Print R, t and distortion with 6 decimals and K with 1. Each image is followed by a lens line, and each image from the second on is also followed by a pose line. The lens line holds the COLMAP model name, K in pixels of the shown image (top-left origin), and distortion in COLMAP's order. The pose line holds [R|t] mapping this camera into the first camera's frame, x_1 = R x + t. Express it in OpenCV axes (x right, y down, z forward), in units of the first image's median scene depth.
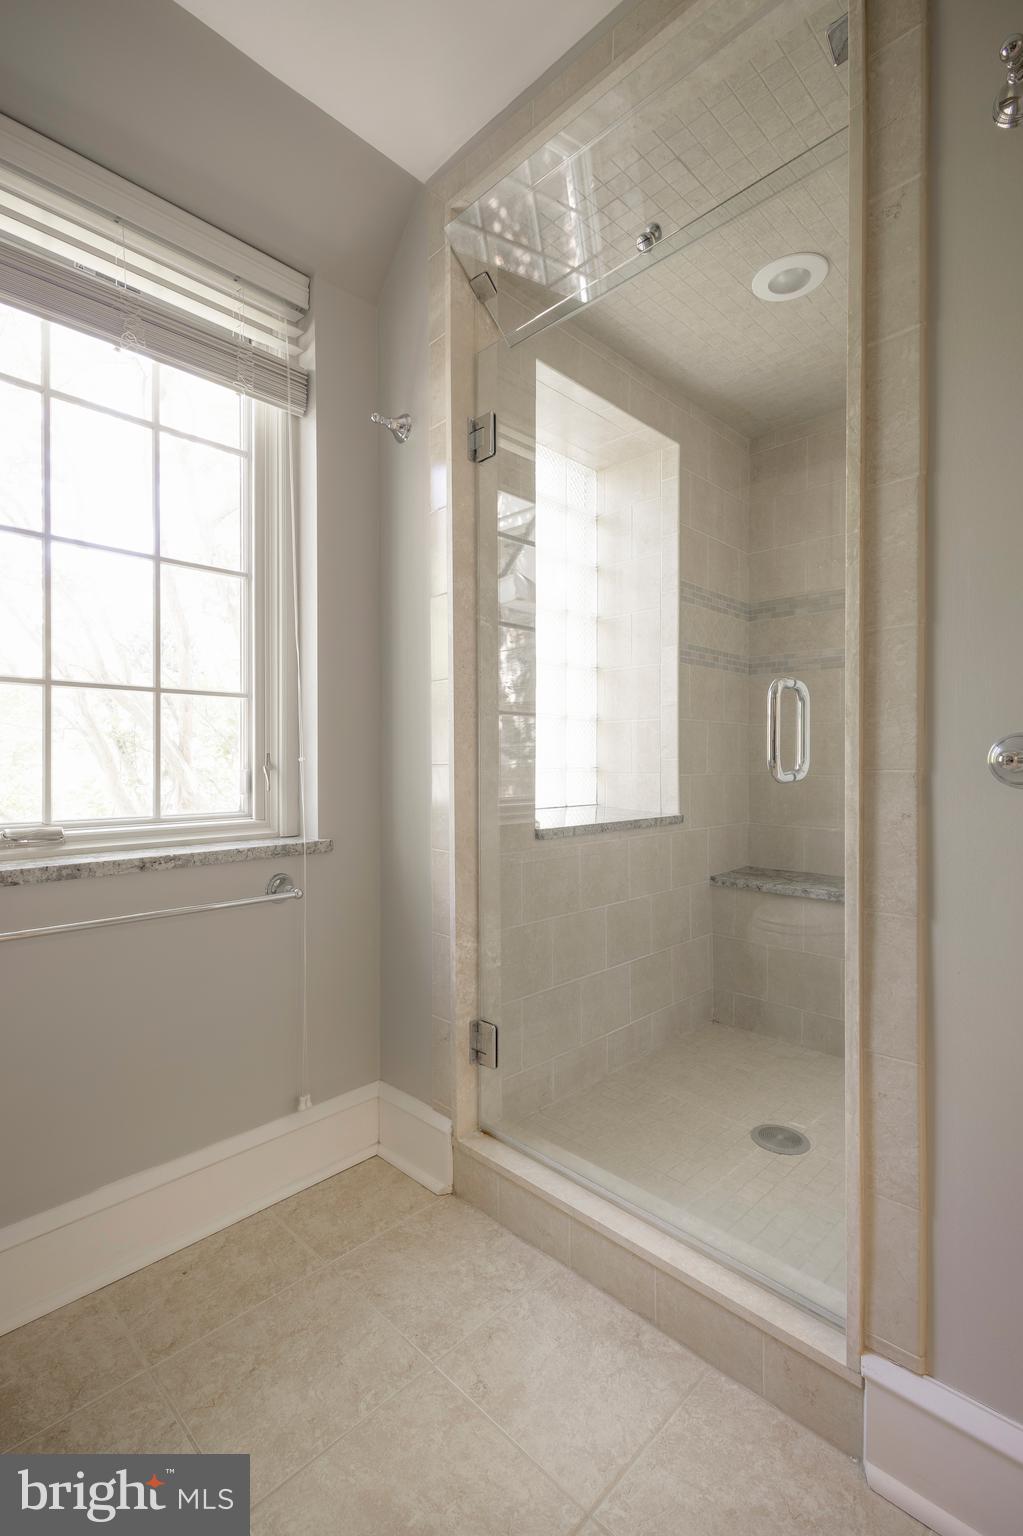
lens RADIAL K [[707.8, 0, 511.8], [0, 707.8, 763.0], [0, 0, 1]] dist [0.010835, -0.003801]
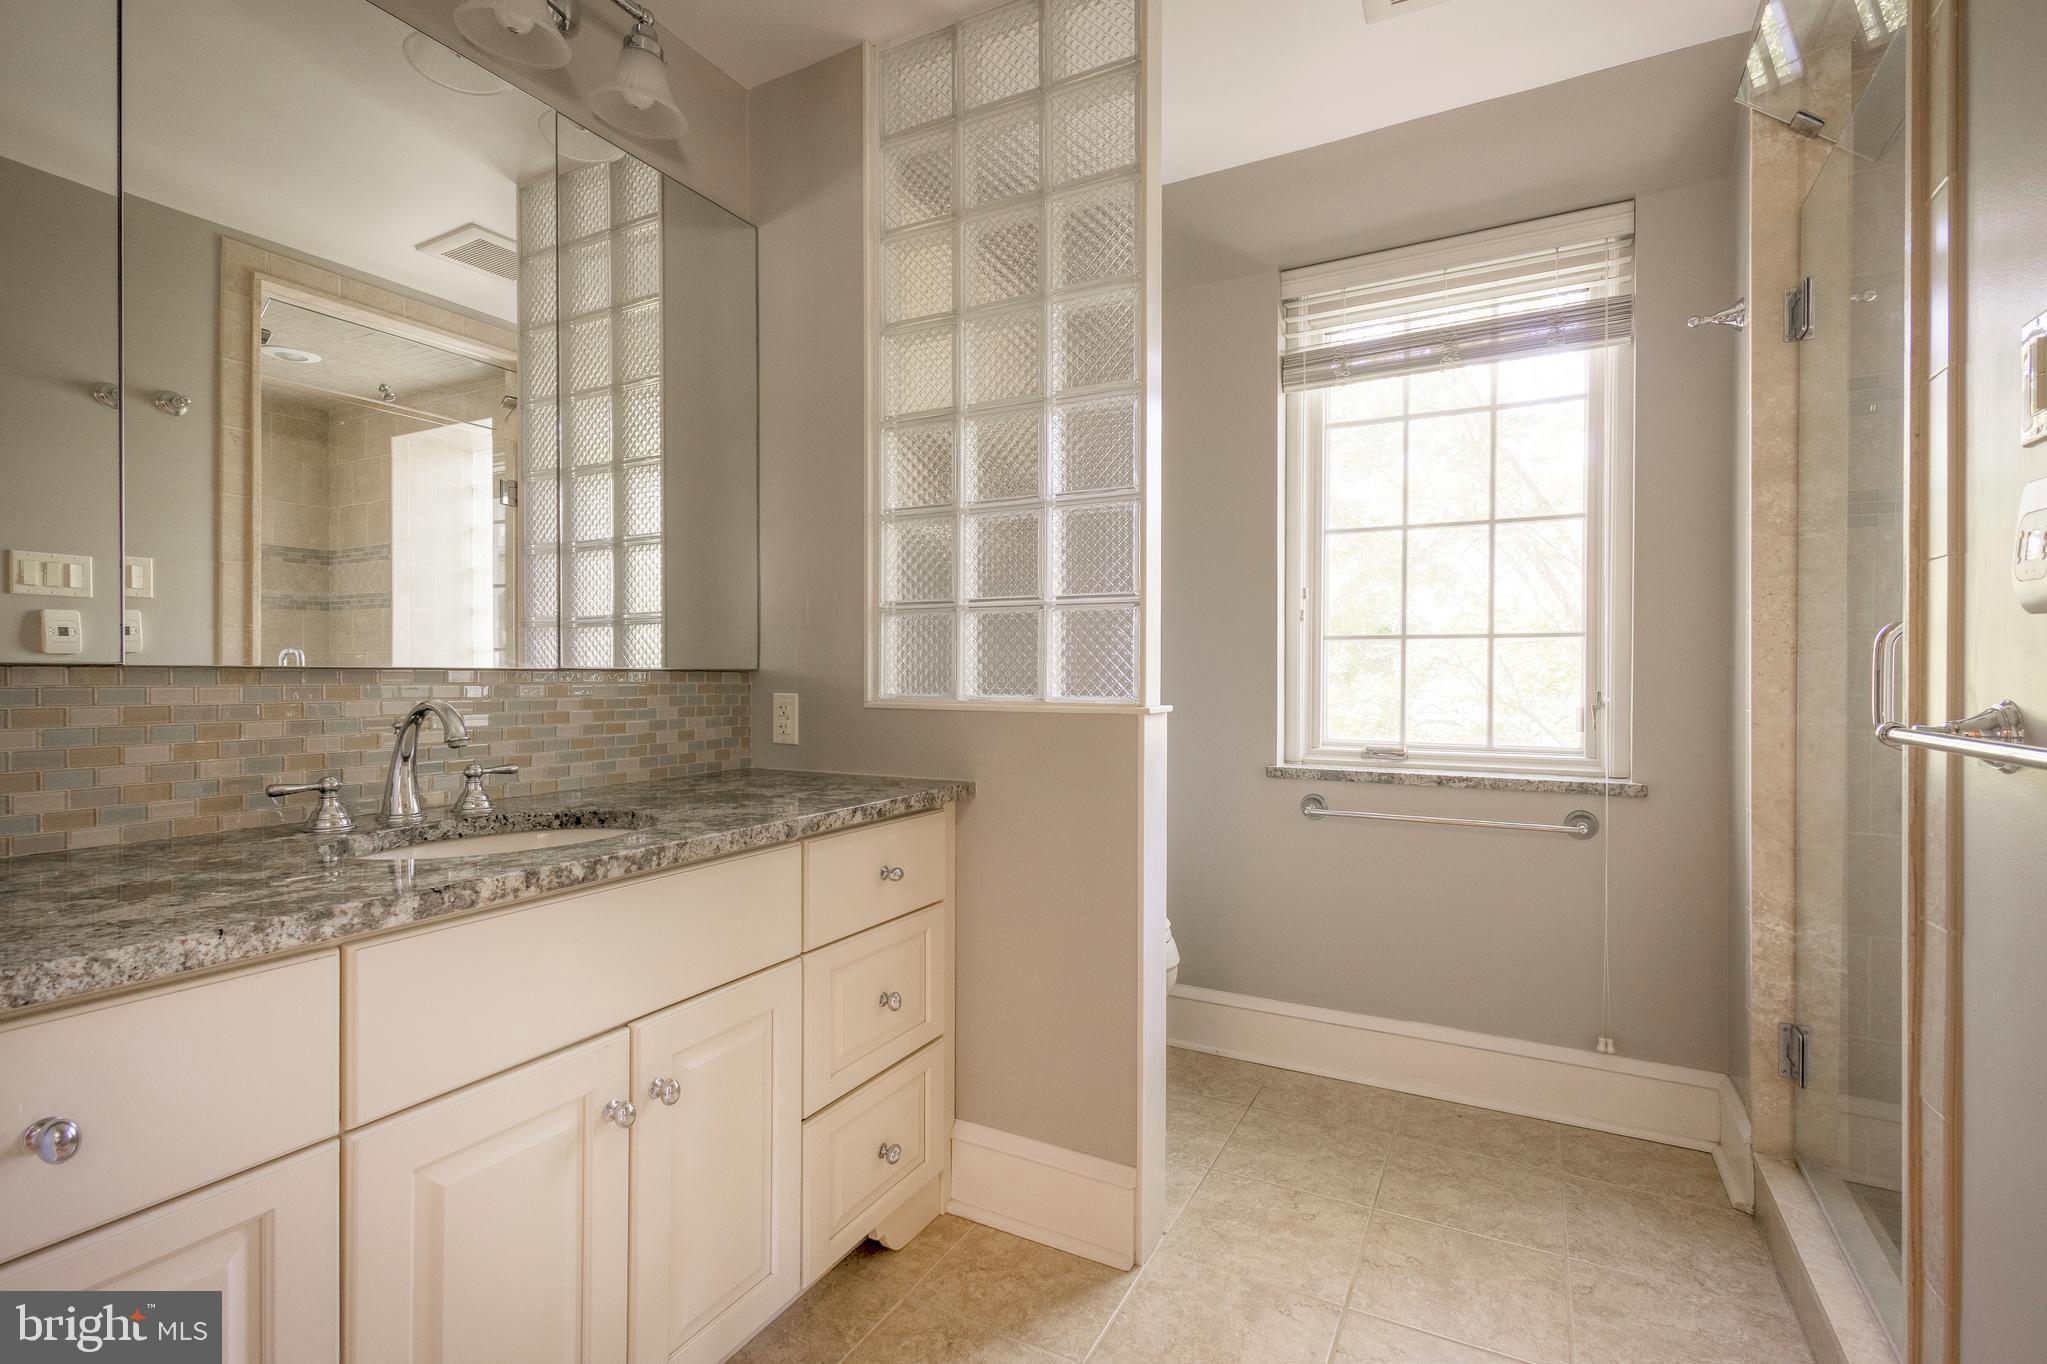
lens RADIAL K [[943.3, 0, 1035.4], [0, 943.3, 672.5], [0, 0, 1]] dist [0.010835, -0.003801]
pose [[0.292160, -0.002084, -0.956367, 0.749550], [-0.008167, 0.999956, -0.004674, -0.030779], [0.956335, 0.009176, 0.292130, -0.156365]]
